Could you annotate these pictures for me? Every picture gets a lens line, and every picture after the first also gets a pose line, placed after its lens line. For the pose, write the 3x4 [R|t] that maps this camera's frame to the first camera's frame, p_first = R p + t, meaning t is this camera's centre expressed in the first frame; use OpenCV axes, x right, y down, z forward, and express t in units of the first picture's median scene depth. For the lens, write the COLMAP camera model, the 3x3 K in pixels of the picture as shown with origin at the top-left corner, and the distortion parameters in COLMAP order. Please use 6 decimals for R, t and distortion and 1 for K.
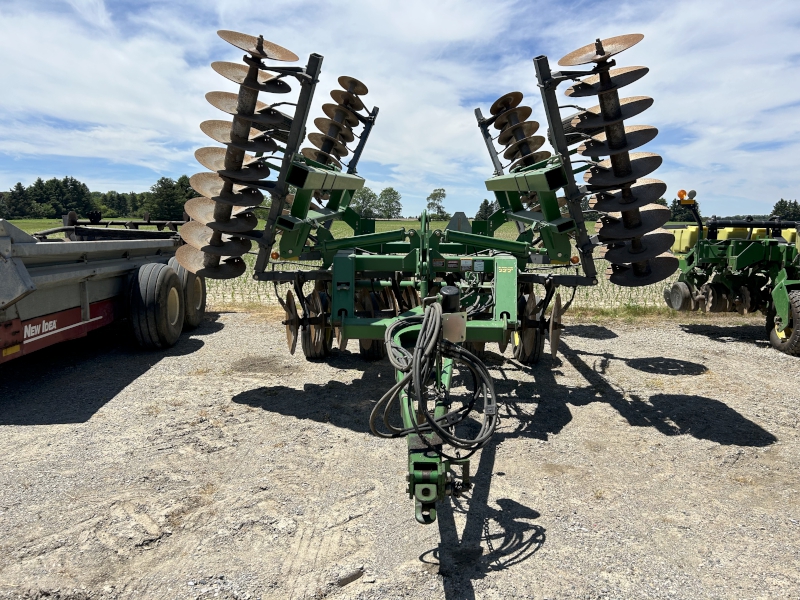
lens RADIAL K [[602.6, 0, 405.9], [0, 602.6, 305.2], [0, 0, 1]] dist [0.029435, -0.005870]
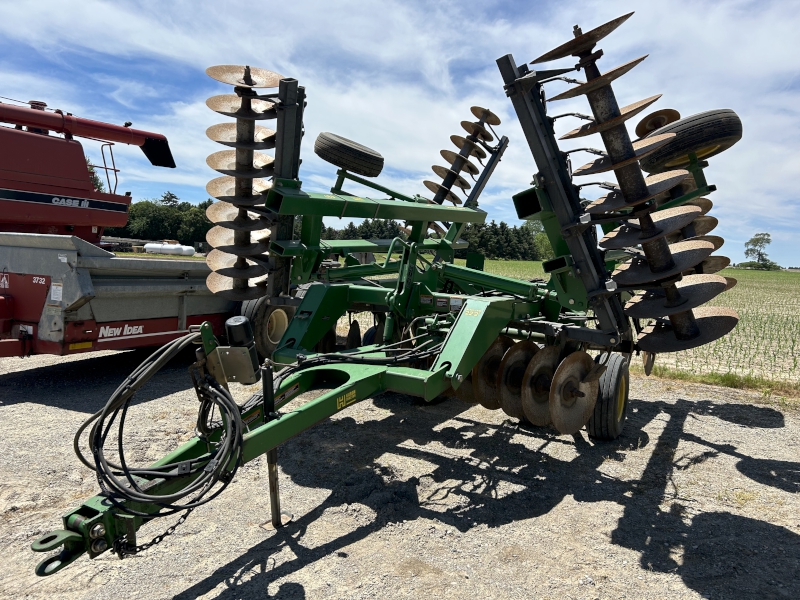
lens RADIAL K [[601.0, 0, 400.0], [0, 601.0, 300.0], [0, 0, 1]] dist [0.028060, -0.003441]
pose [[0.884679, 0.073407, -0.460386, 0.427255], [-0.107621, 0.993010, -0.048471, -0.023529], [0.453610, 0.092429, 0.886395, 0.207089]]
